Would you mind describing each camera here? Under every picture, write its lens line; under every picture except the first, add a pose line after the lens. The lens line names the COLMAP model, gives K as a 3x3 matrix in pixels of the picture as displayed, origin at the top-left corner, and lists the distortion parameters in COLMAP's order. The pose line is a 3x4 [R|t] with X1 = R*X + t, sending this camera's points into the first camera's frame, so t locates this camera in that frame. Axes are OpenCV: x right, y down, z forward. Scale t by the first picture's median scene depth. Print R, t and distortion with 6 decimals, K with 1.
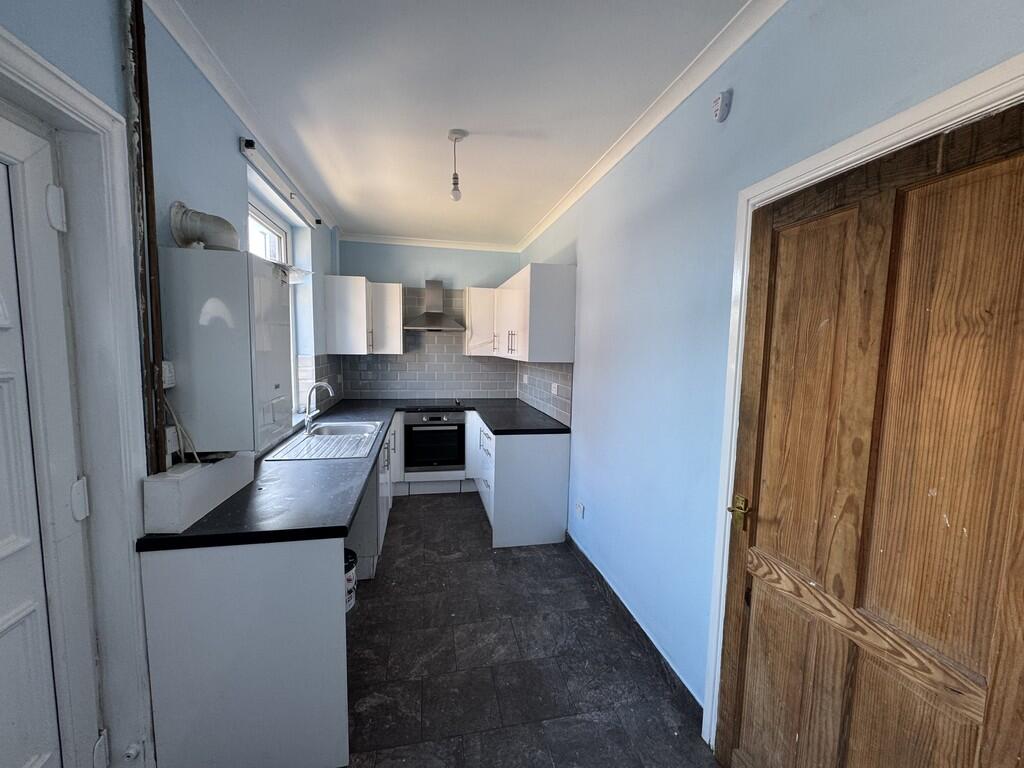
lens RADIAL K [[404.9, 0, 511.6], [0, 404.9, 383.6], [0, 0, 1]] dist [-0.004205, 0.000827]
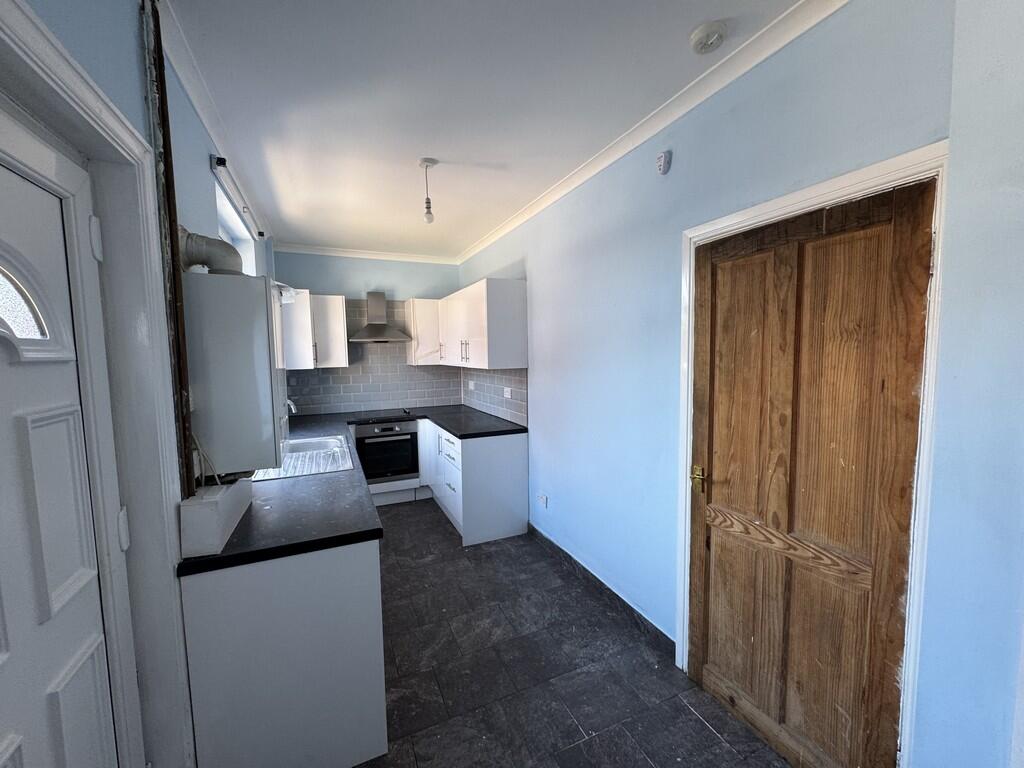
lens RADIAL K [[404.9, 0, 510.4], [0, 404.9, 383.8], [0, 0, 1]] dist [-0.004205, 0.000827]
pose [[0.976741, -0.052509, 0.207893, -0.272063], [0.055083, 0.998460, -0.006604, -0.009323], [-0.207226, 0.017902, 0.978129, -0.143418]]
